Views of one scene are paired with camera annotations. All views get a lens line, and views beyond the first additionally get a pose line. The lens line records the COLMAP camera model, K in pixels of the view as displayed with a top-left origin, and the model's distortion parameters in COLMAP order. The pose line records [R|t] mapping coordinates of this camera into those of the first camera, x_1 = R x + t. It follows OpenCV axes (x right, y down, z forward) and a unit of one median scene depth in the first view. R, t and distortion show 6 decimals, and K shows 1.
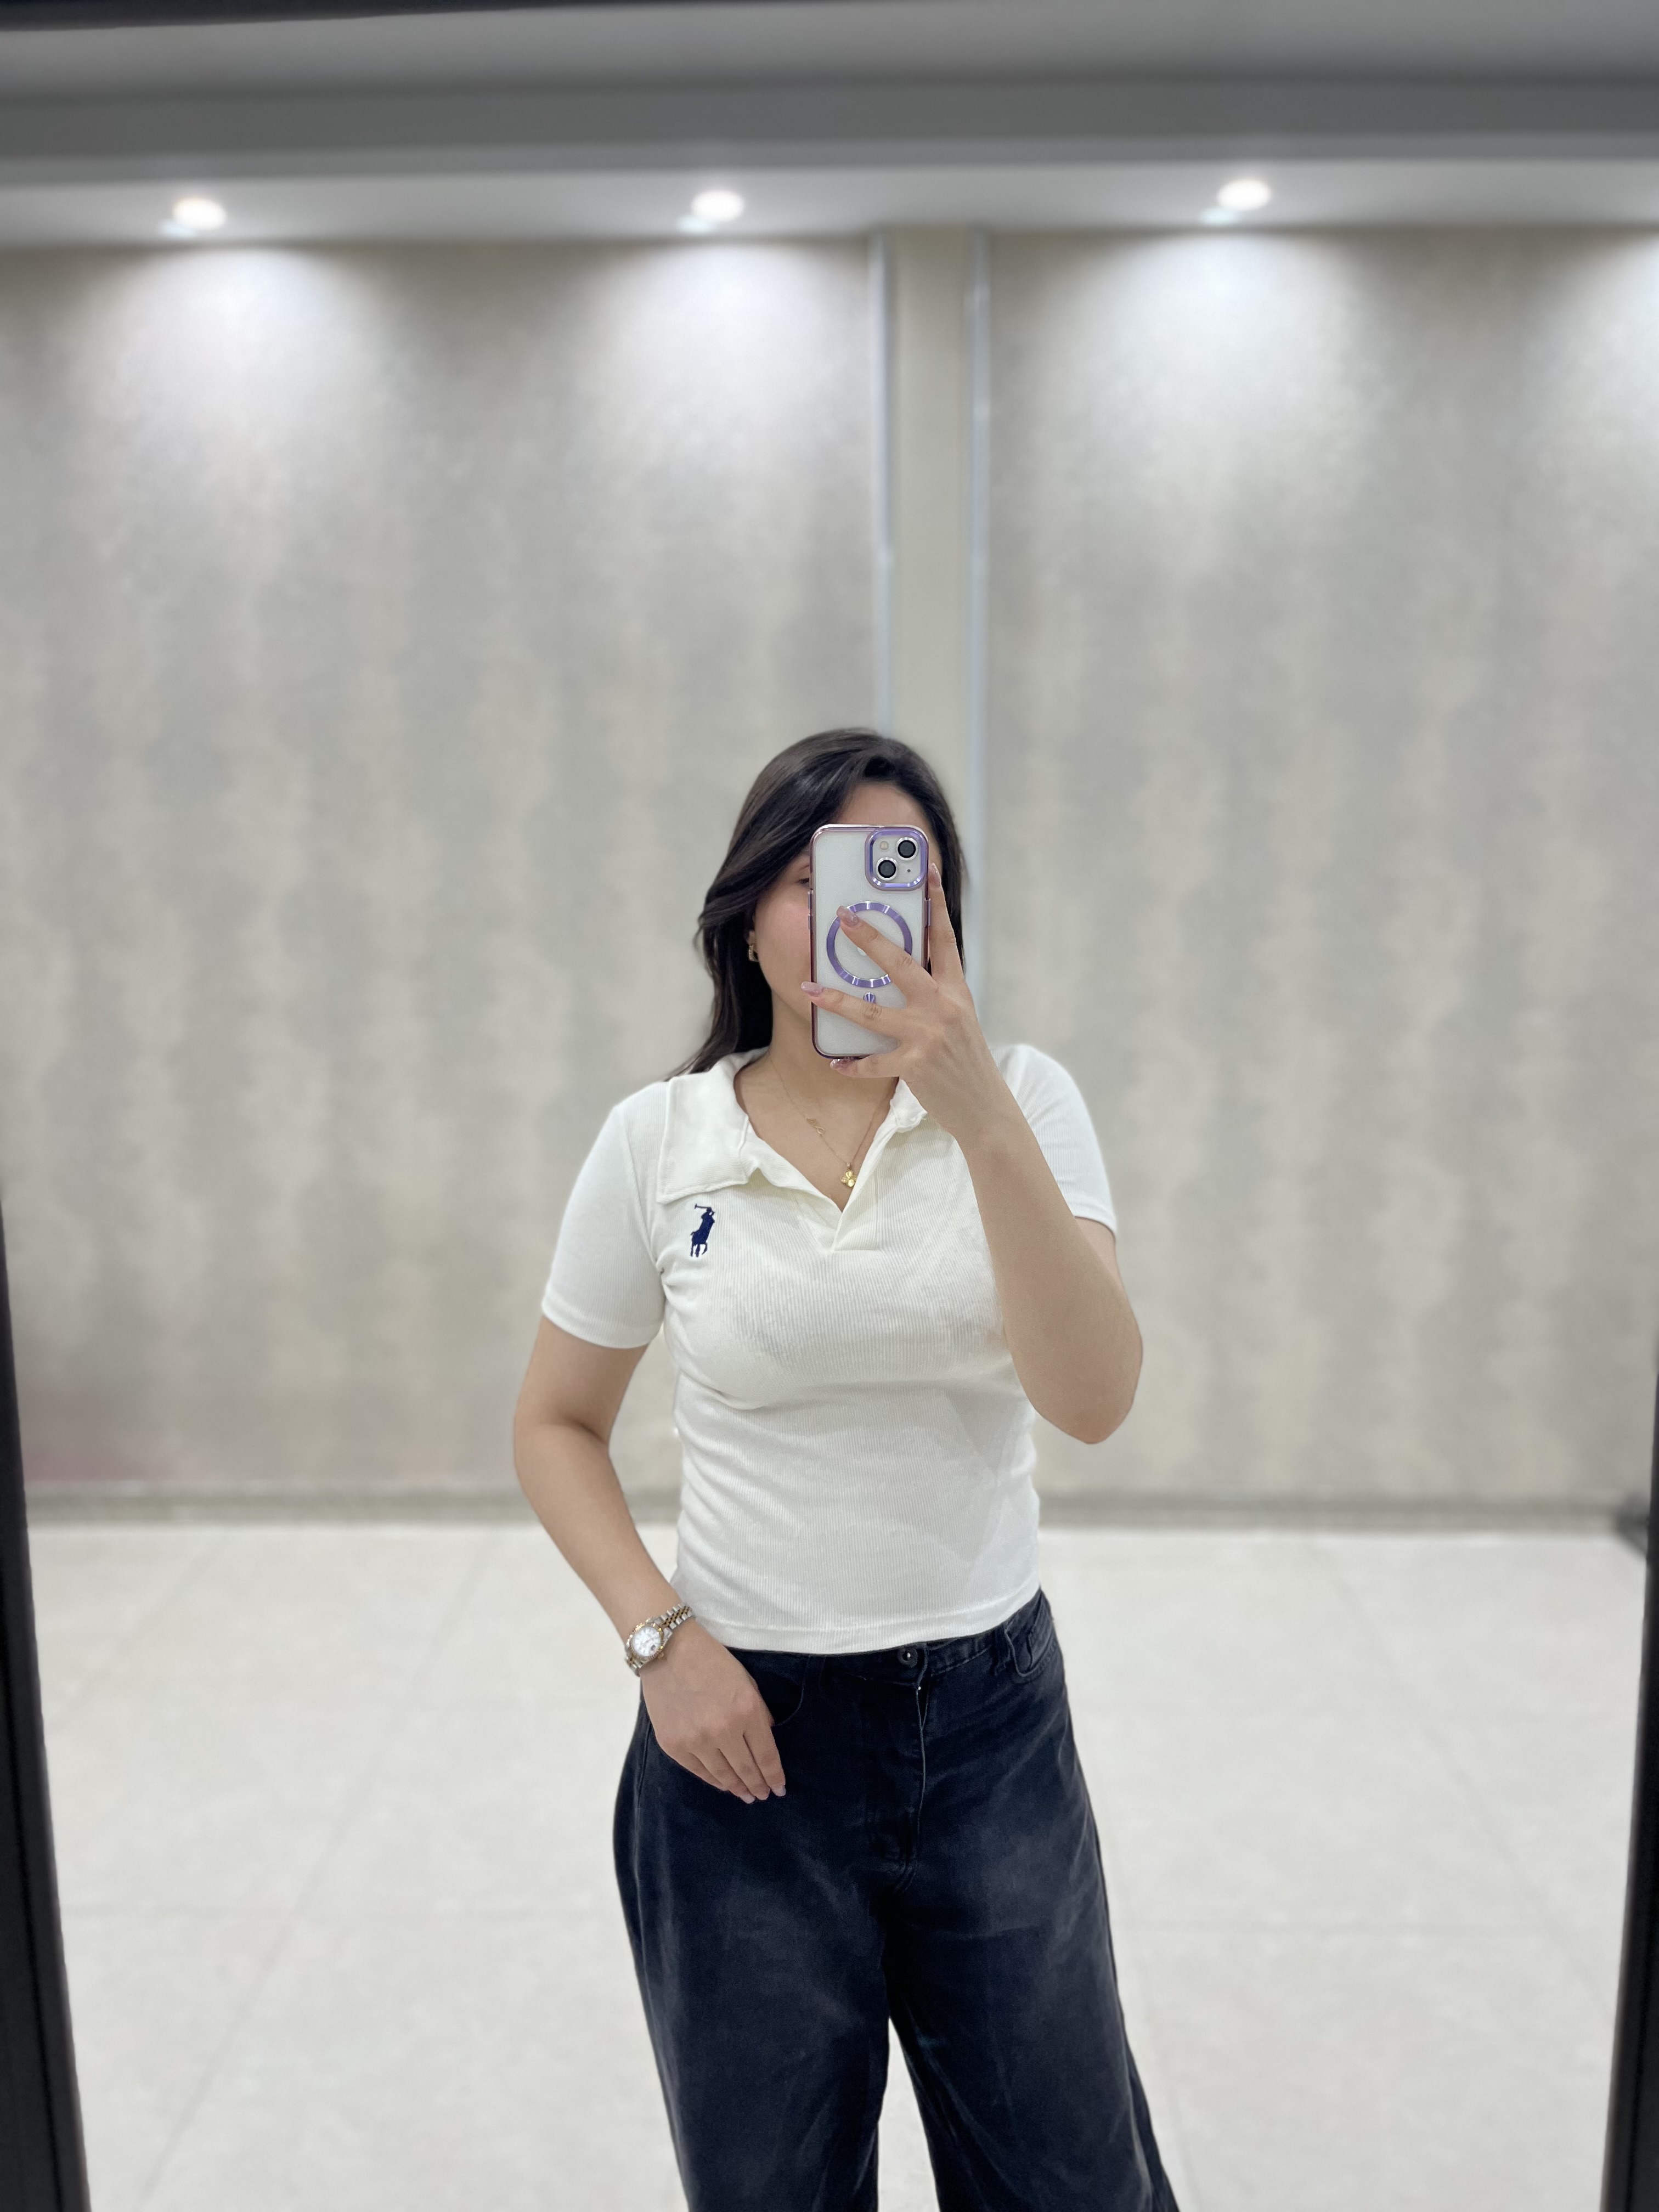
lens RADIAL K [[1651.4, 0, 823.7], [0, 1651.4, 1116.4], [0, 0, 1]] dist [-0.000854, 0.003279]
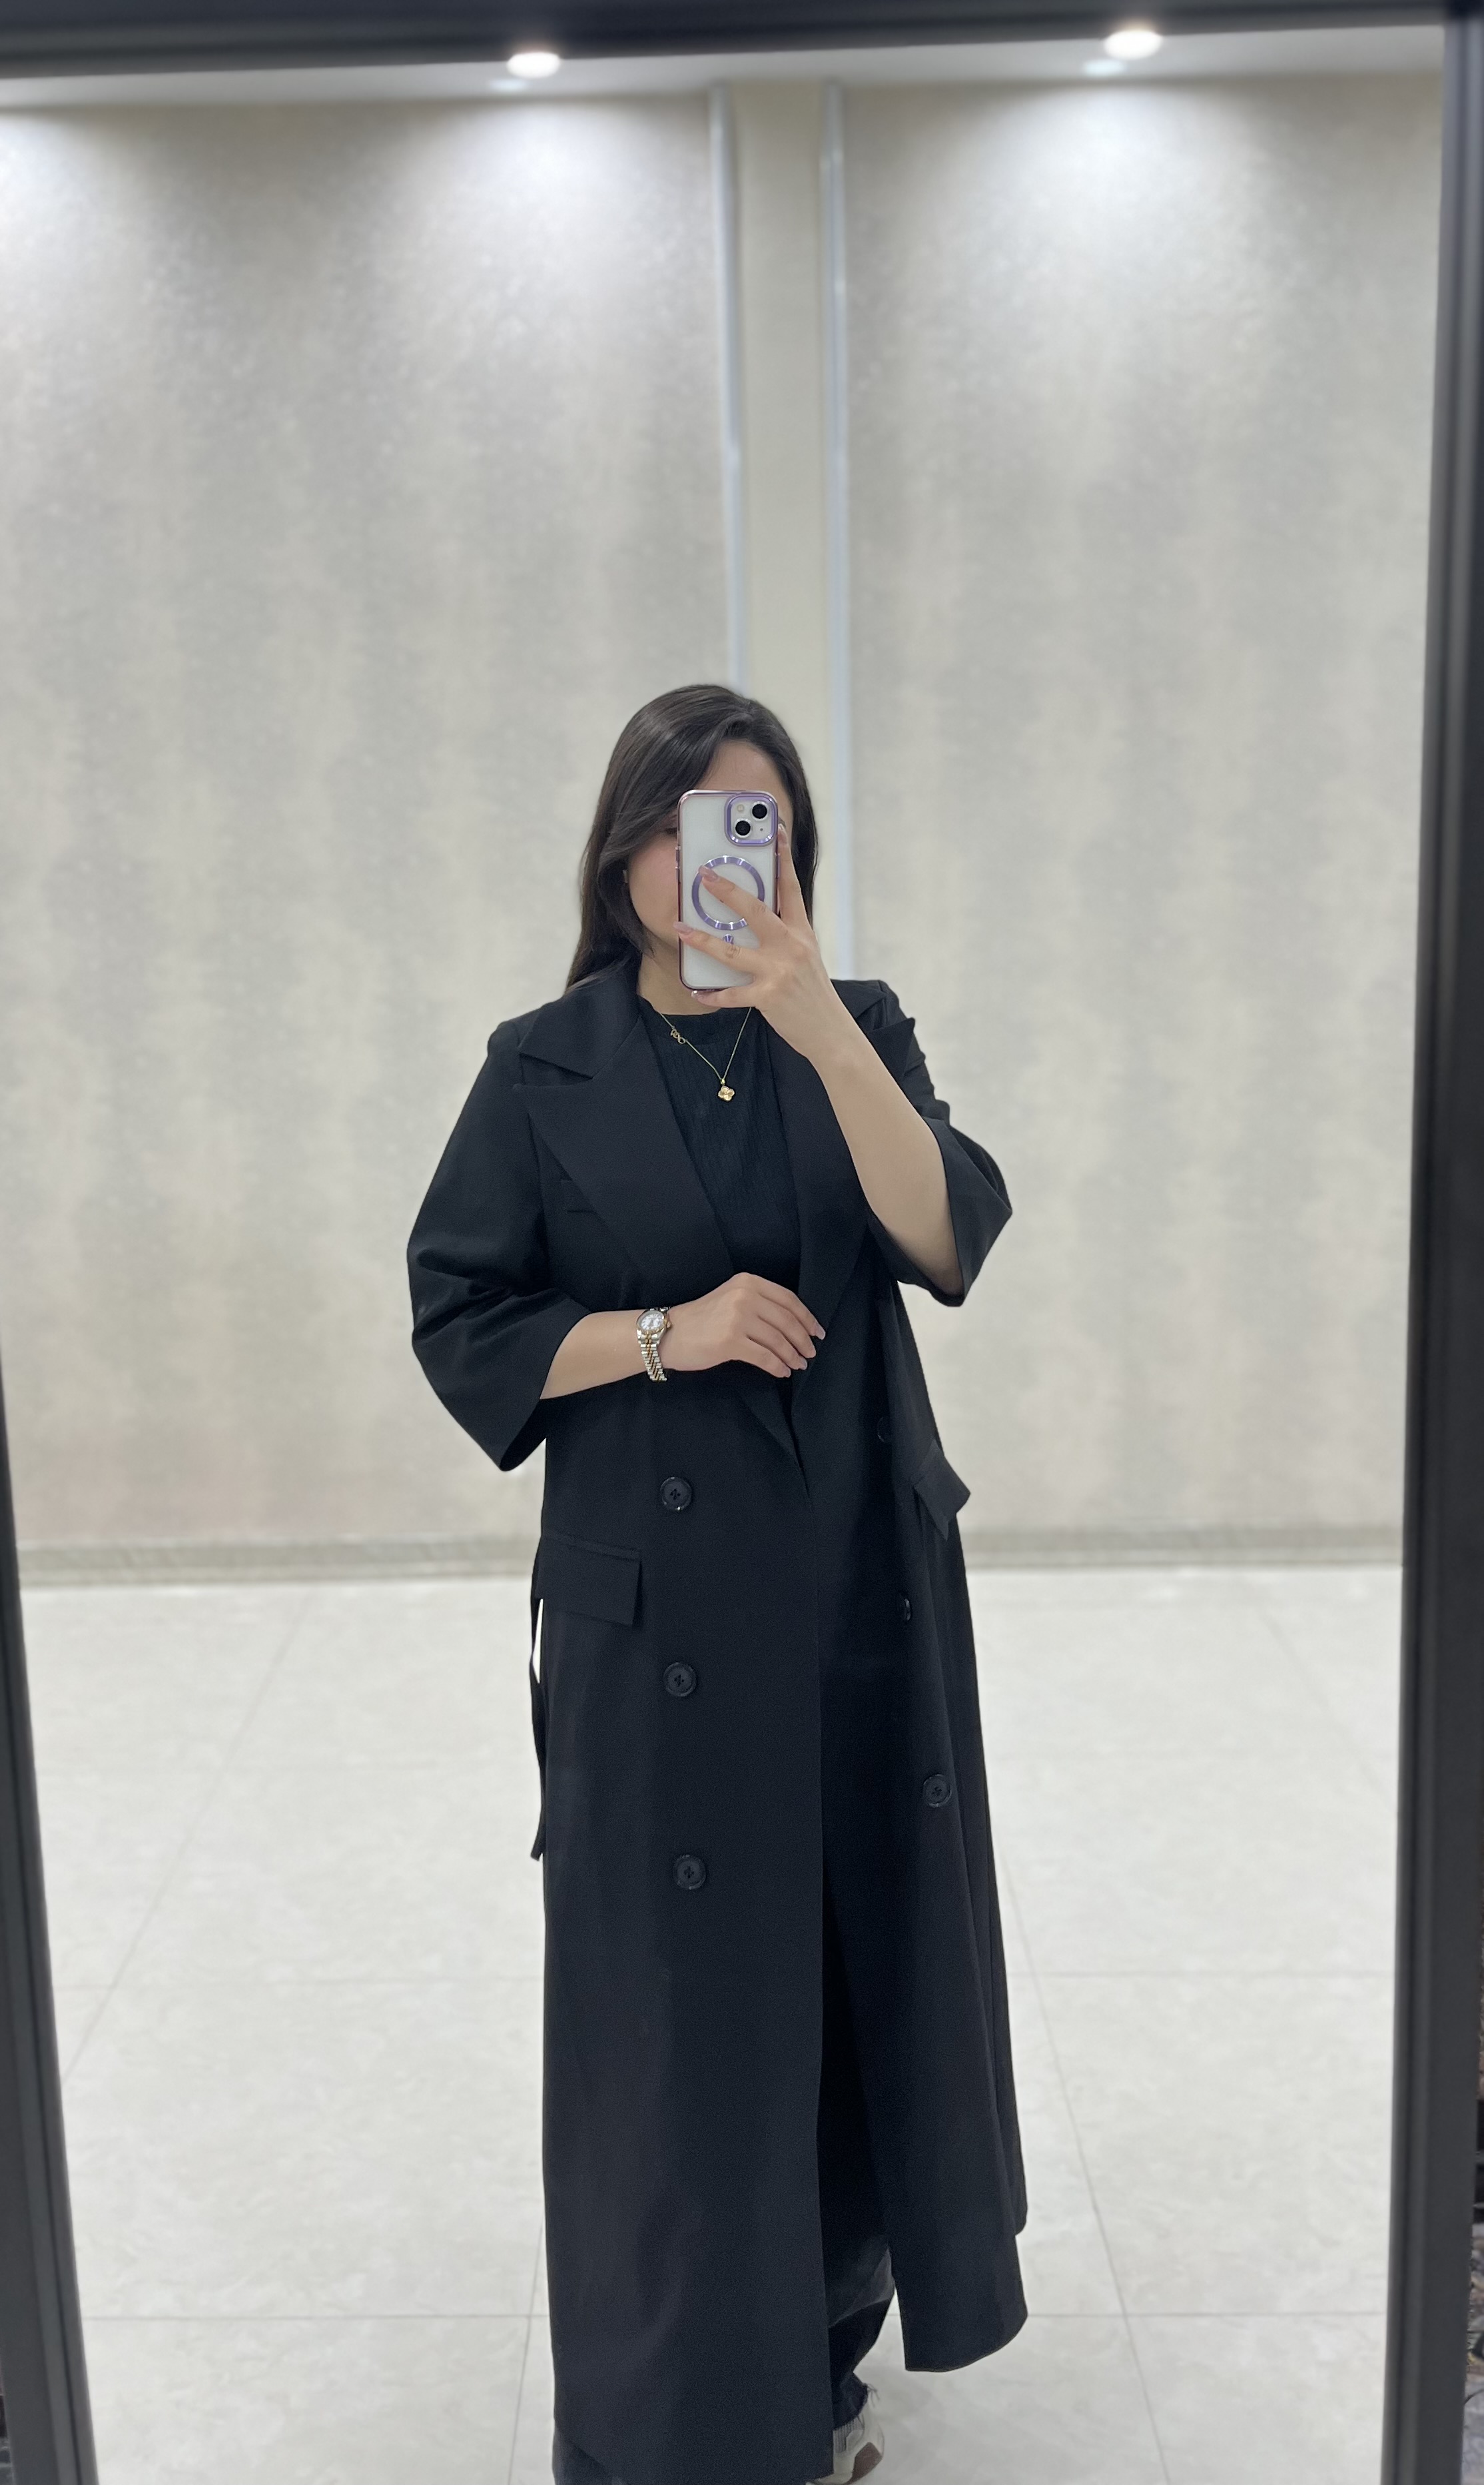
lens RADIAL K [[2521.8, 0, 706.2], [0, 2521.8, 1251.0], [0, 0, 1]] dist [0.011183, -0.006413]
pose [[0.999599, -0.021229, 0.018737, -0.011357], [0.020803, 0.999527, 0.022663, 0.048057], [-0.019209, -0.022264, 0.999568, -0.347065]]
